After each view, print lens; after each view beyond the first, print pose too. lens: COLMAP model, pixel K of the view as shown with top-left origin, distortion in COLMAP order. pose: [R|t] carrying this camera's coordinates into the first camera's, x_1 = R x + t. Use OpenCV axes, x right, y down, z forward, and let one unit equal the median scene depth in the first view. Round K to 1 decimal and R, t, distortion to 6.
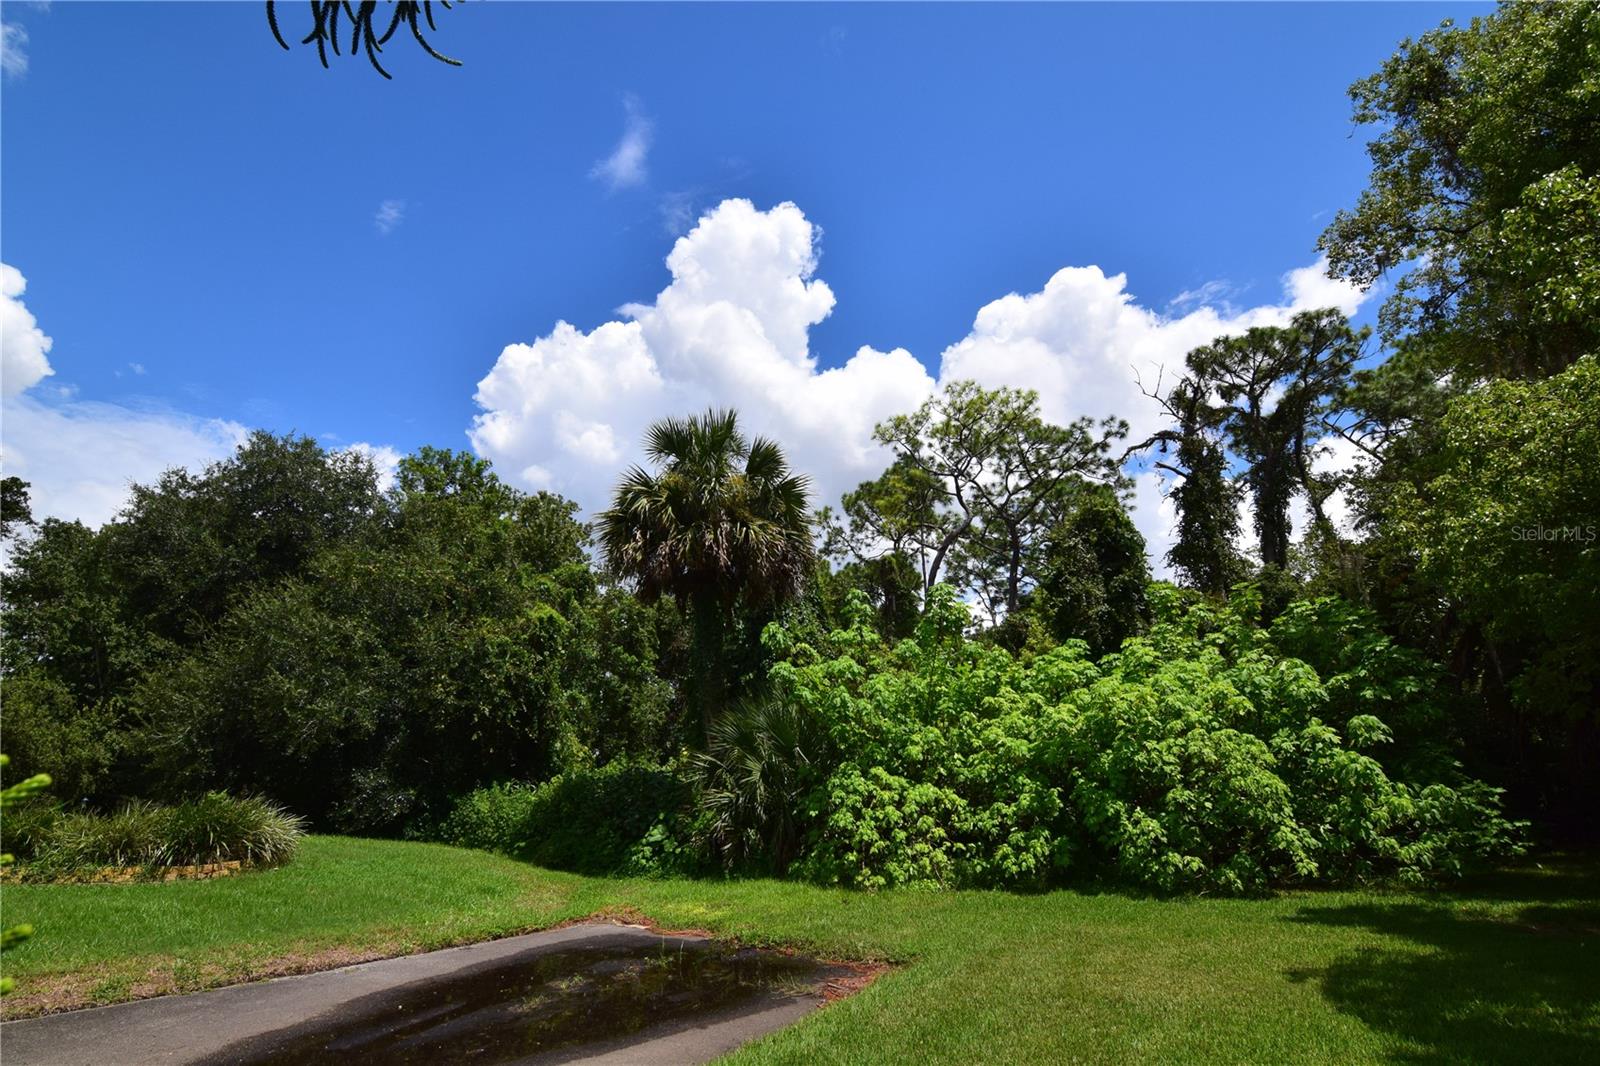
lens RADIAL K [[775.3, 0, 790.1], [0, 775.3, 525.7], [0, 0, 1]] dist [-0.003259, -0.012280]
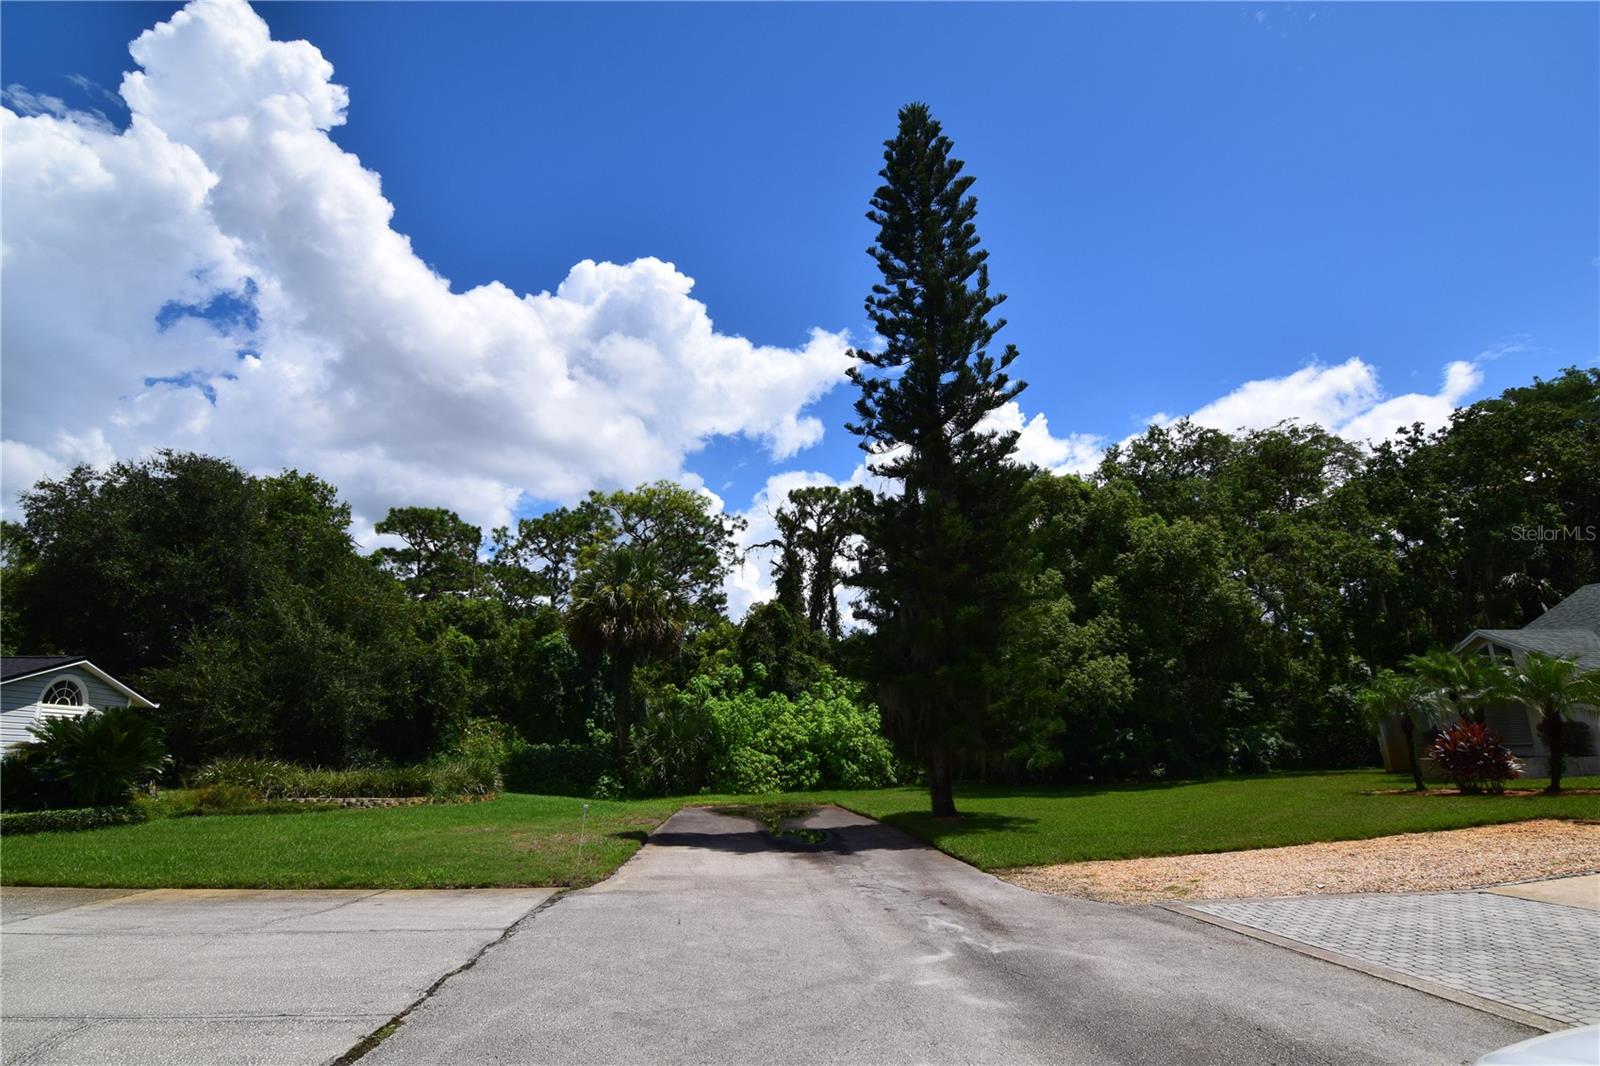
lens RADIAL K [[775.3, 0, 790.1], [0, 775.3, 525.7], [0, 0, 1]] dist [-0.003259, -0.012280]
pose [[0.787103, 0.172529, 0.592202, -1.356809], [-0.191182, 0.981042, -0.031709, -0.310104], [-0.586446, -0.088260, 0.805166, -0.957025]]
